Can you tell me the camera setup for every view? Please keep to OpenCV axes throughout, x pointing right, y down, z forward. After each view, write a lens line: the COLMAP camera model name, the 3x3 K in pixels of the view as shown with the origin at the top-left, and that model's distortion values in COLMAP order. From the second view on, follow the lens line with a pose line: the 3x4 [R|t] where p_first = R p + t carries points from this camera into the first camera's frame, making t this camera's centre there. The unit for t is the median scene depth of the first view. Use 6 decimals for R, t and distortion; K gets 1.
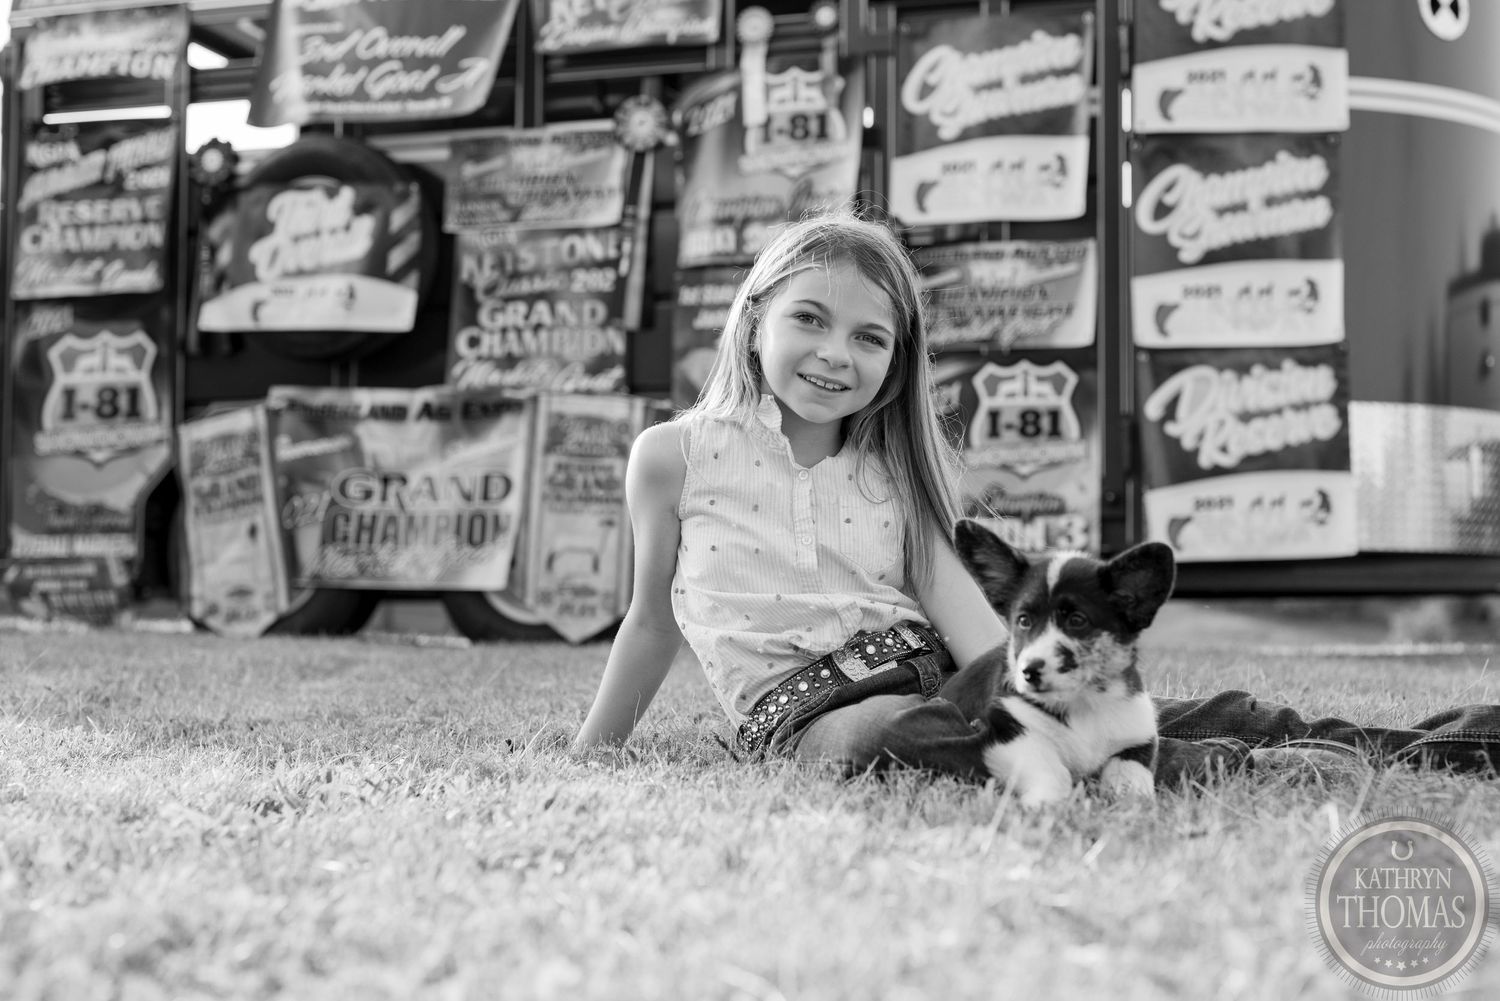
lens RADIAL K [[2542.2, 0, 838.7], [0, 2542.2, 496.4], [0, 0, 1]] dist [0.013772, -0.091813]
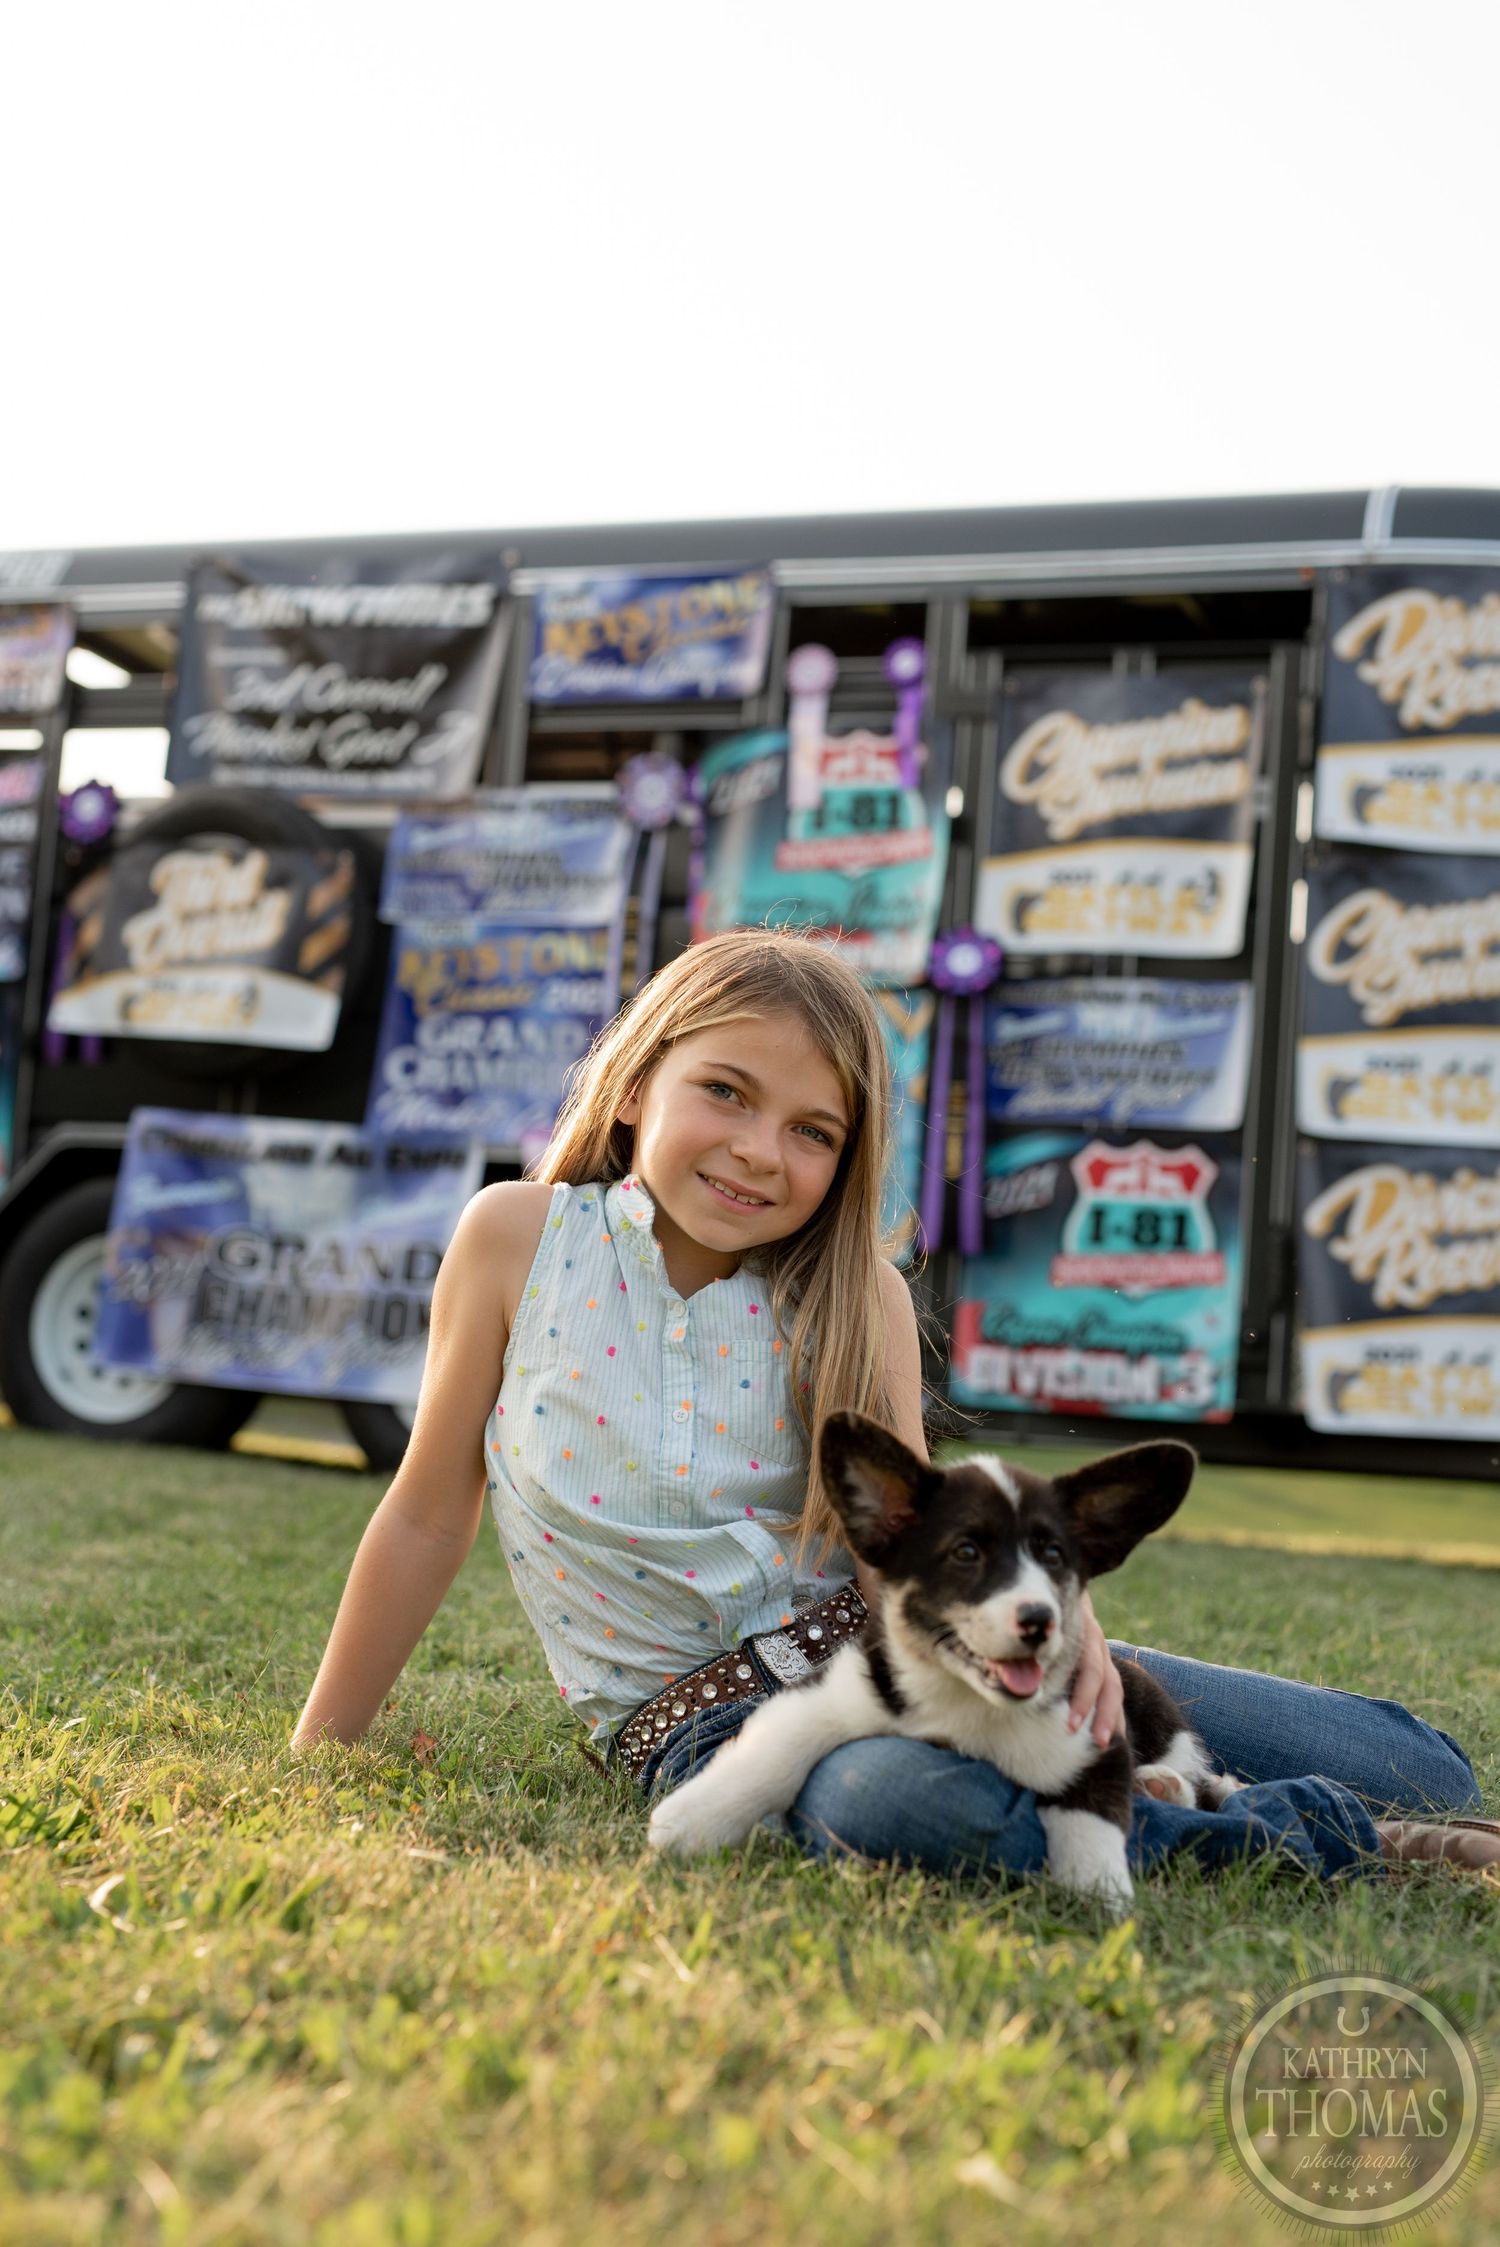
lens RADIAL K [[3179.9, 0, 747.2], [0, 3179.9, 1124.9], [0, 0, 1]] dist [0.003637, -0.003983]
pose [[0.996331, 0.066192, -0.054243, 0.008083], [-0.068771, 0.996518, -0.047147, -0.007132], [0.050933, 0.050705, 0.997414, 0.075790]]
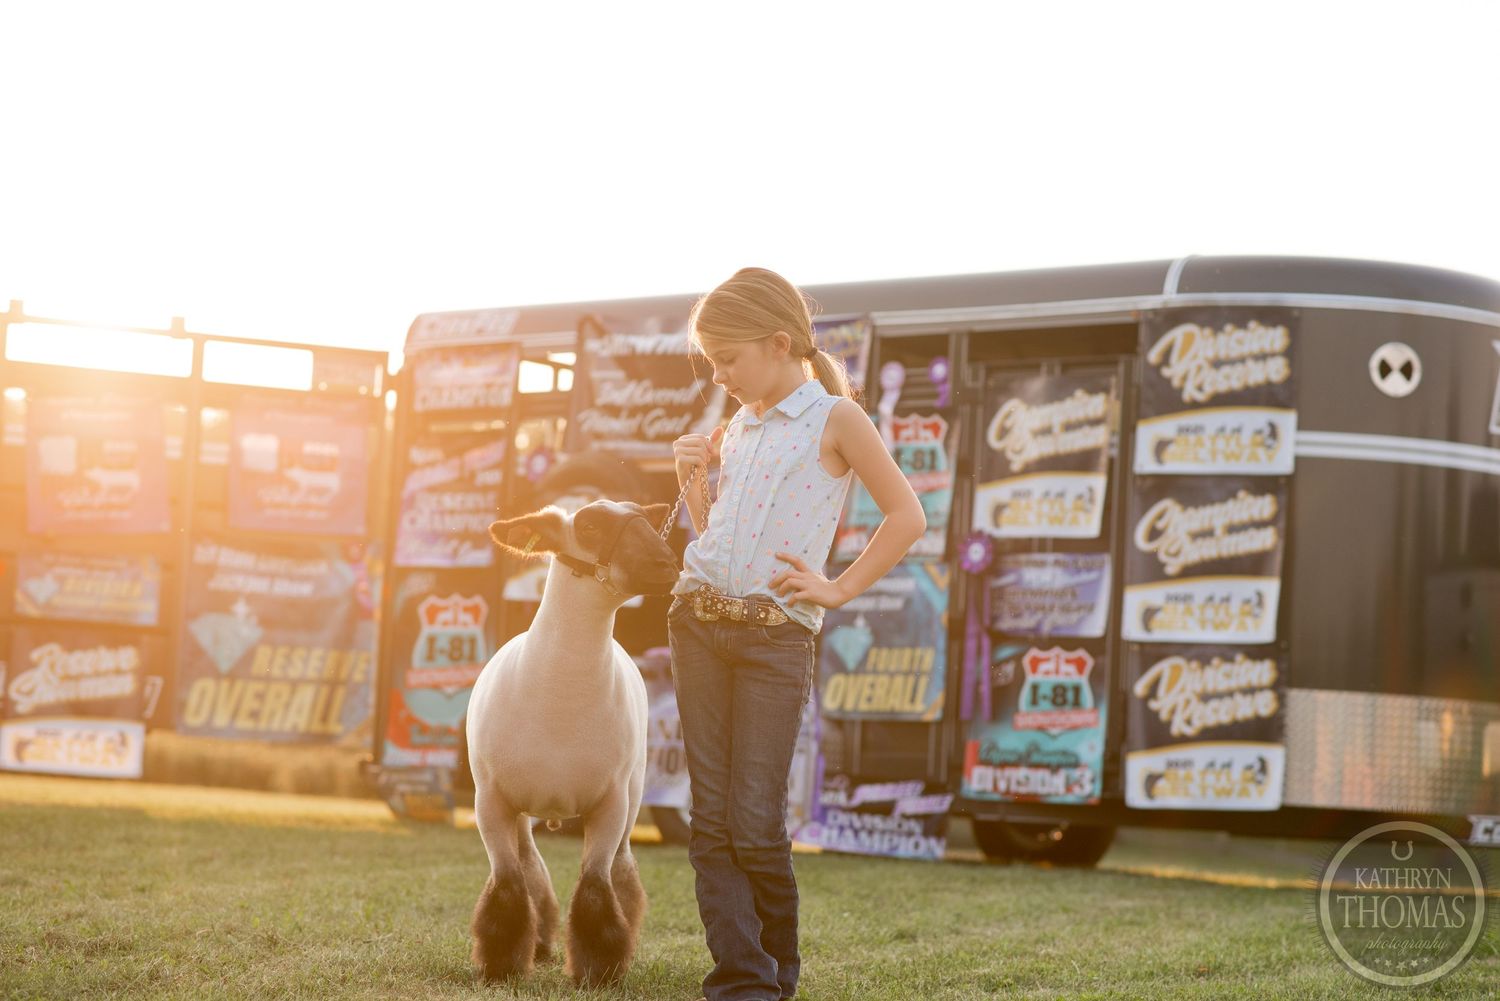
lens RADIAL K [[3653.2, 0, 732.3], [0, 3653.2, 500.3], [0, 0, 1]] dist [0.023979, 0.627352]
pose [[0.933625, 0.012967, -0.358018, 0.577310], [-0.026350, 0.999123, -0.032529, -0.062488], [0.357282, 0.039804, 0.933148, -0.783710]]
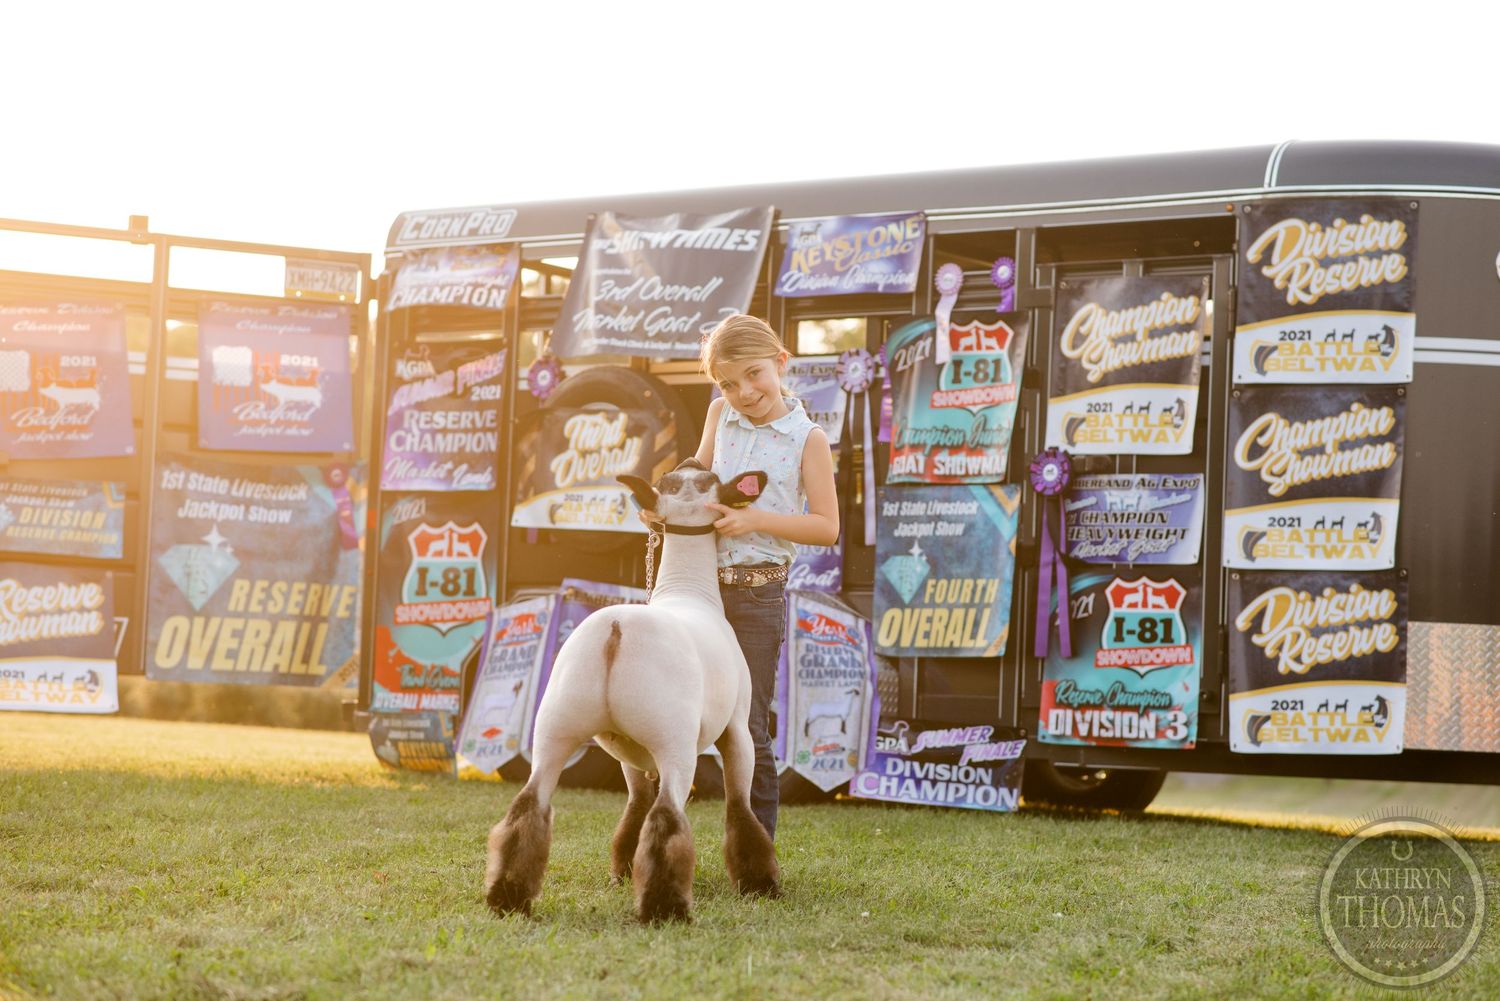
lens RADIAL K [[3653.2, 0, 732.3], [0, 3653.2, 500.3], [0, 0, 1]] dist [0.023979, 0.627352]
pose [[0.949918, 0.013793, -0.312194, 0.413512], [-0.017250, 0.999817, -0.008315, -0.070488], [0.312022, 0.013284, 0.949982, -0.647695]]
